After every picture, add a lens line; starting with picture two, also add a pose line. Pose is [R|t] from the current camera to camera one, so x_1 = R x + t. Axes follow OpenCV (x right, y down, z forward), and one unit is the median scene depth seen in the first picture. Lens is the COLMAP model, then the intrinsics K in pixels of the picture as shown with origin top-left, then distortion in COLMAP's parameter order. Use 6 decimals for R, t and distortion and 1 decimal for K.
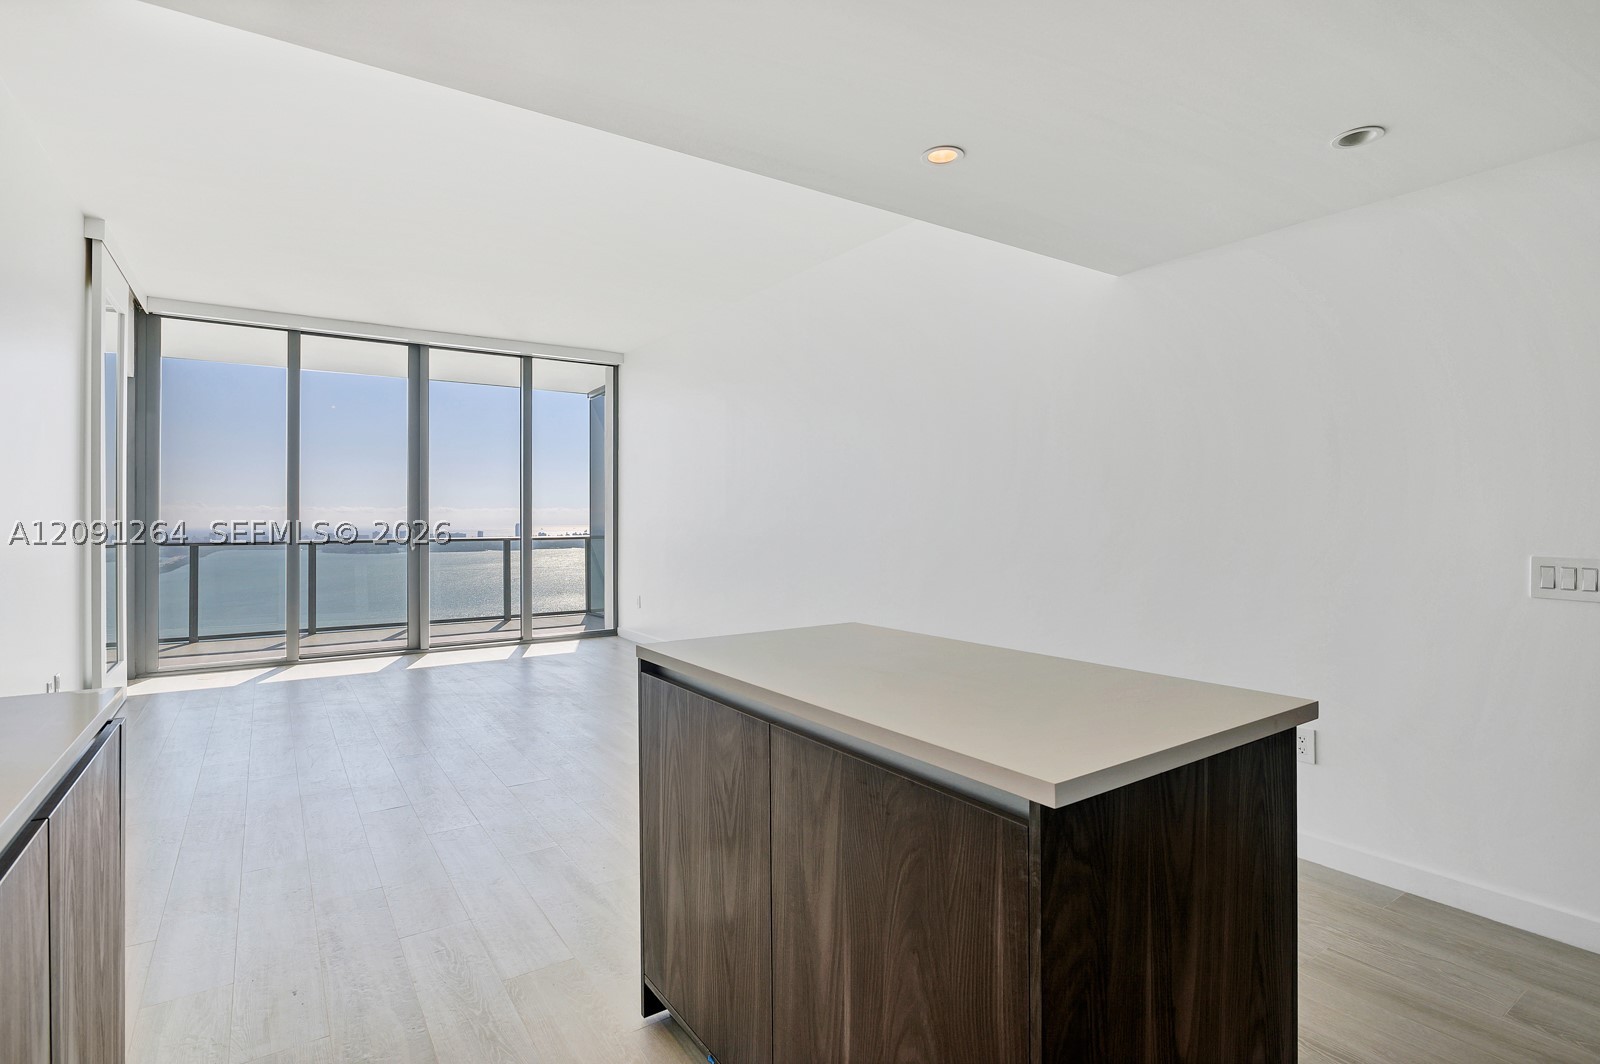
lens RADIAL K [[792.0, 0, 836.4], [0, 792.0, 512.0], [0, 0, 1]] dist [-0.012171, 0.000814]
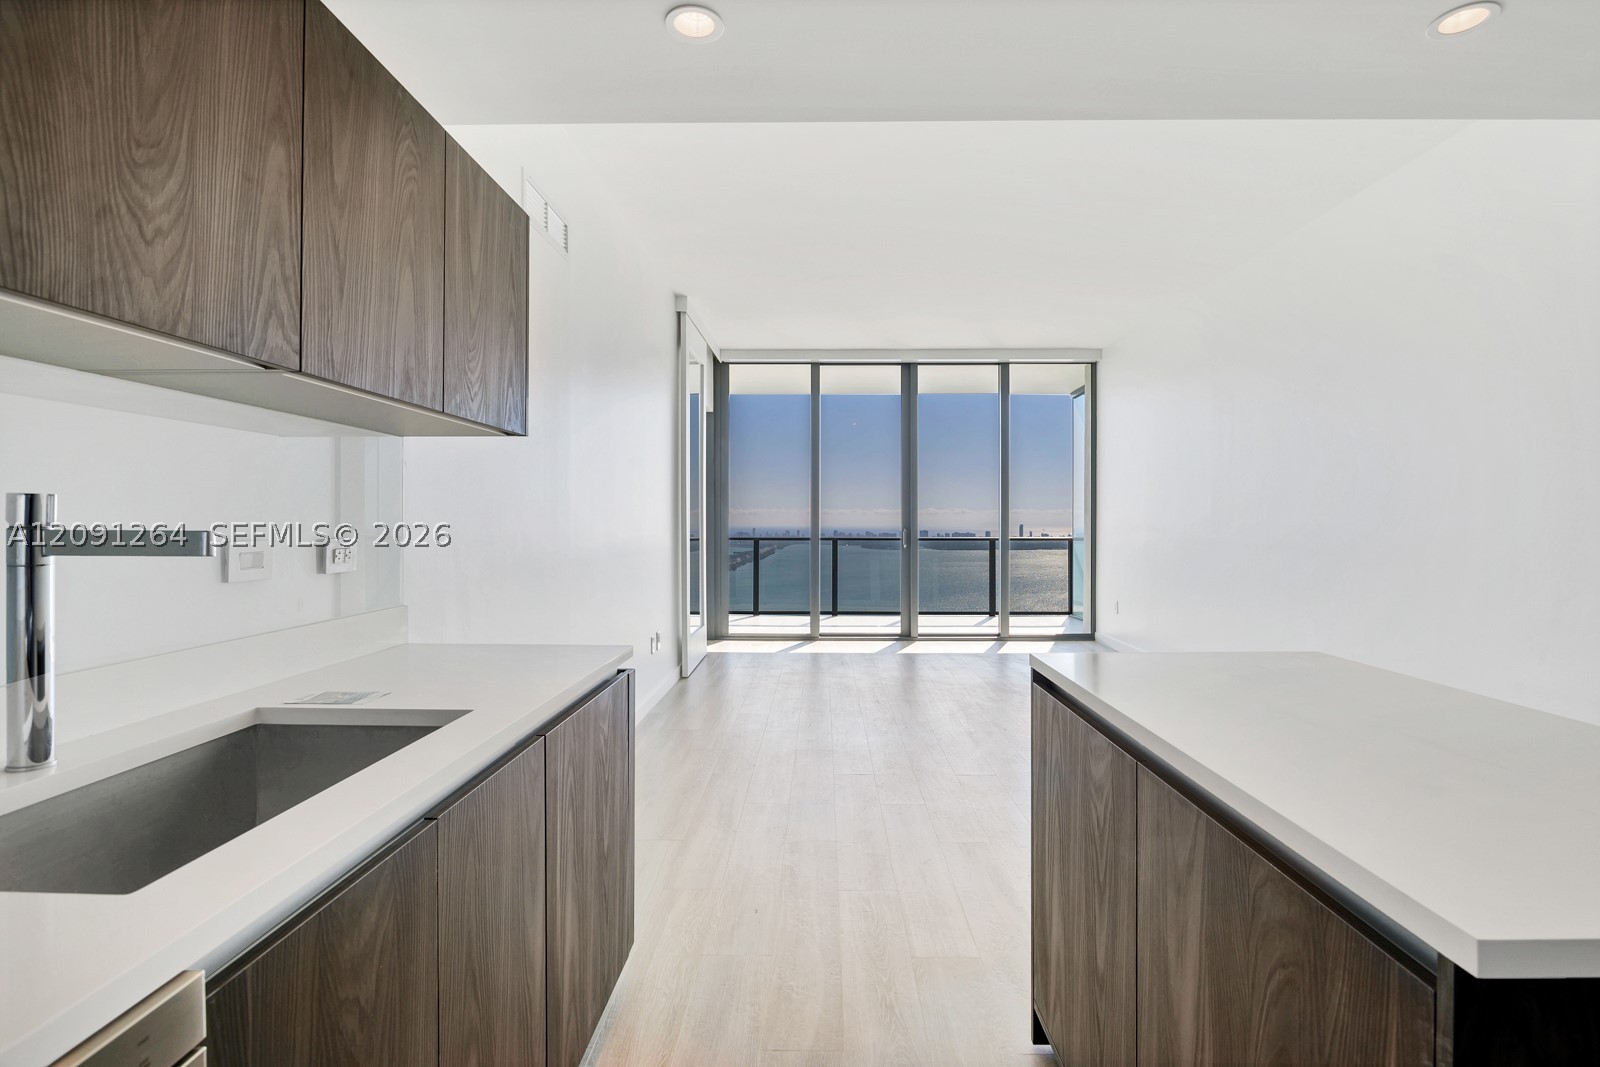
lens RADIAL K [[792.0, 0, 803.6], [0, 792.0, 525.4], [0, 0, 1]] dist [-0.012171, 0.000814]
pose [[0.804279, 0.007745, -0.594201, 0.024542], [0.001087, 0.999894, 0.014504, 0.000057], [0.594251, -0.012311, 0.804186, 0.020073]]
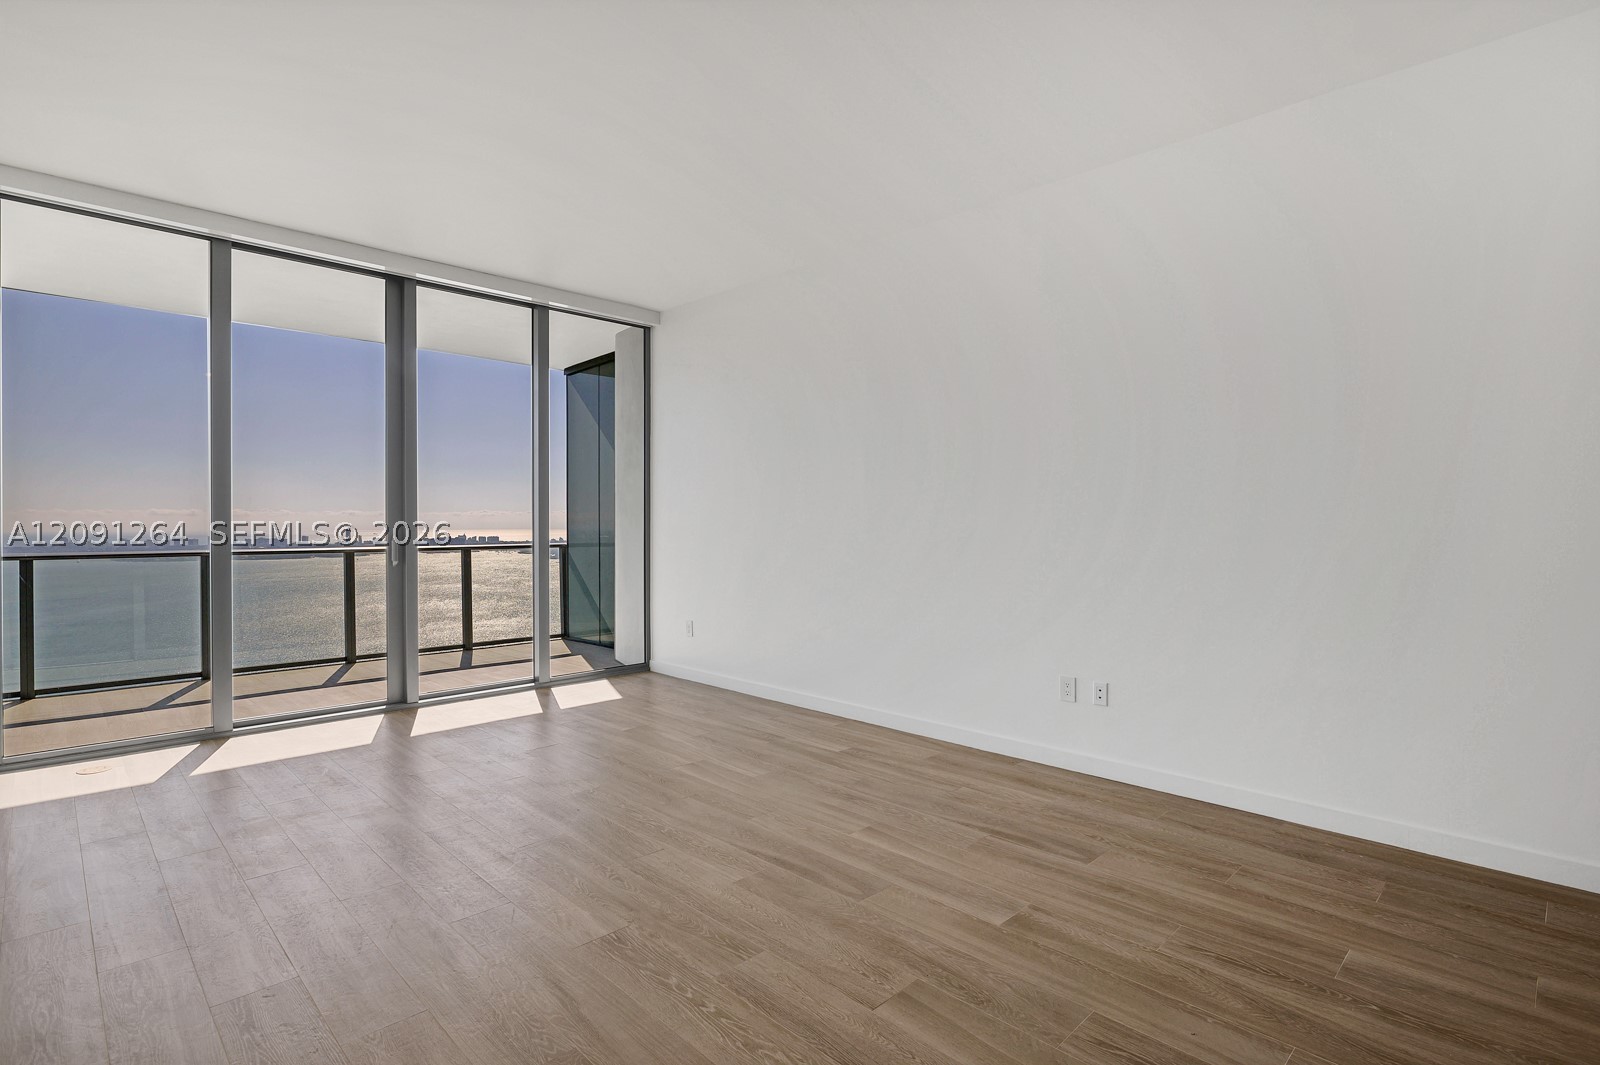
lens RADIAL K [[792.0, 0, 855.8], [0, 792.0, 528.6], [0, 0, 1]] dist [-0.012171, 0.000814]
pose [[0.985147, -0.000228, 0.171715, -0.422551], [-0.001867, 0.999926, 0.012037, 0.009913], [-0.171705, -0.012179, 0.985073, 0.381412]]
